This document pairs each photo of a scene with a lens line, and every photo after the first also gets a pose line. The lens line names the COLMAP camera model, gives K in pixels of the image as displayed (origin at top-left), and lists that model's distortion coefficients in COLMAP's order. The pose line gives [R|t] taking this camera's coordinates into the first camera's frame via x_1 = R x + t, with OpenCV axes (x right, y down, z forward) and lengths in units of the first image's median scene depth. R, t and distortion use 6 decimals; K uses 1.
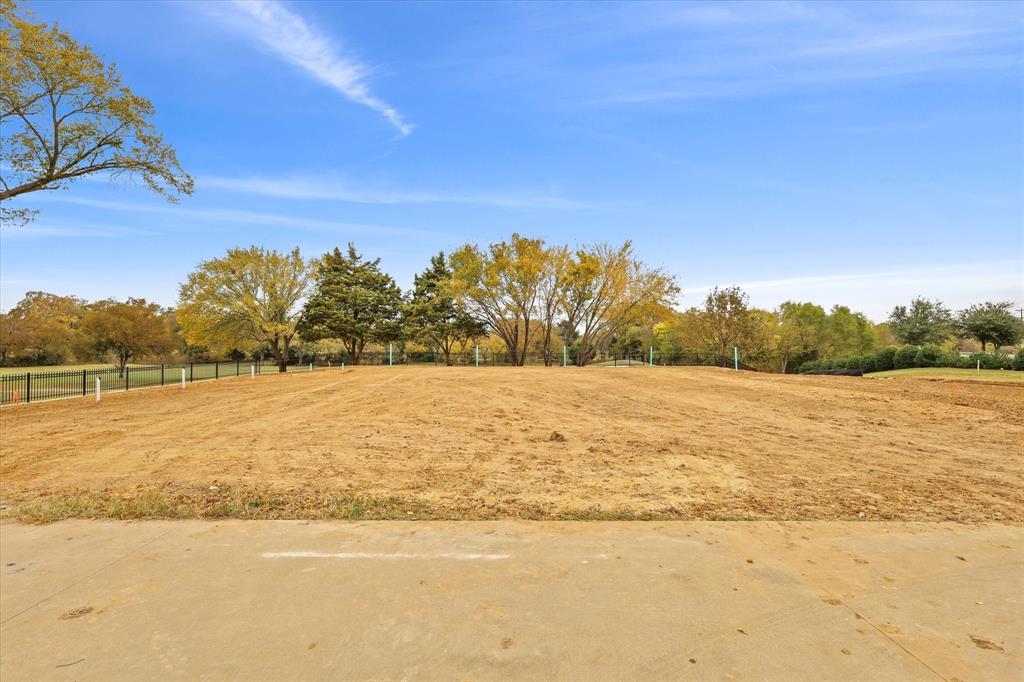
lens RADIAL K [[408.2, 0, 512.0], [0, 408.2, 341.0], [0, 0, 1]] dist [0.000085, 0.000040]
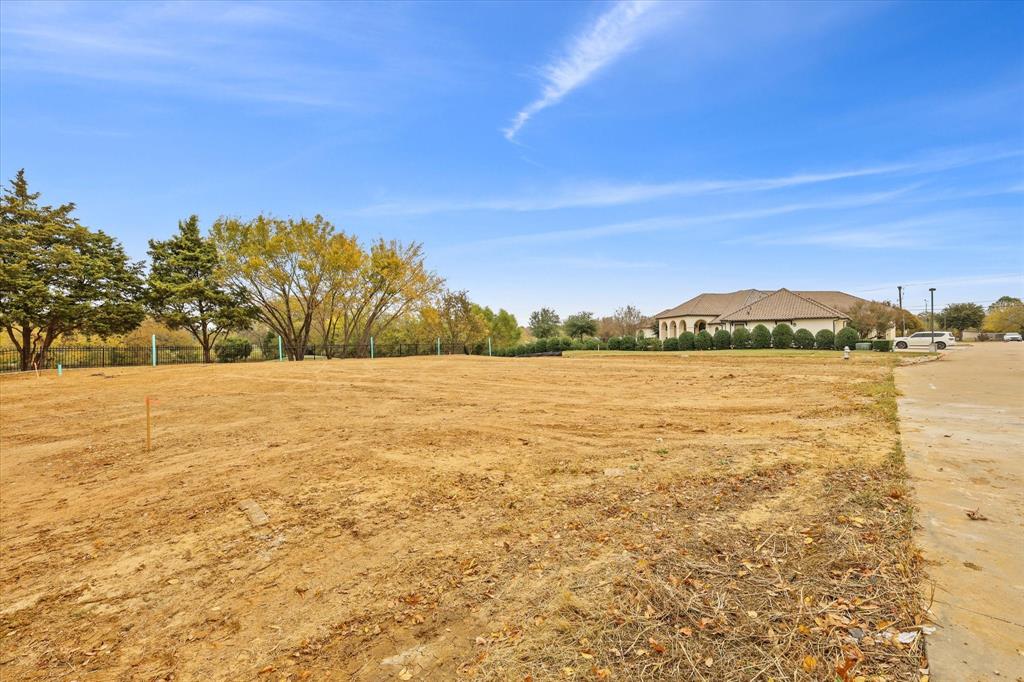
lens RADIAL K [[408.2, 0, 512.0], [0, 408.2, 341.0], [0, 0, 1]] dist [0.000085, 0.000040]
pose [[0.690151, -0.007836, 0.723623, -0.316436], [-0.001651, 0.999922, 0.012402, 0.006195], [-0.723663, -0.009754, 0.690084, 0.035668]]
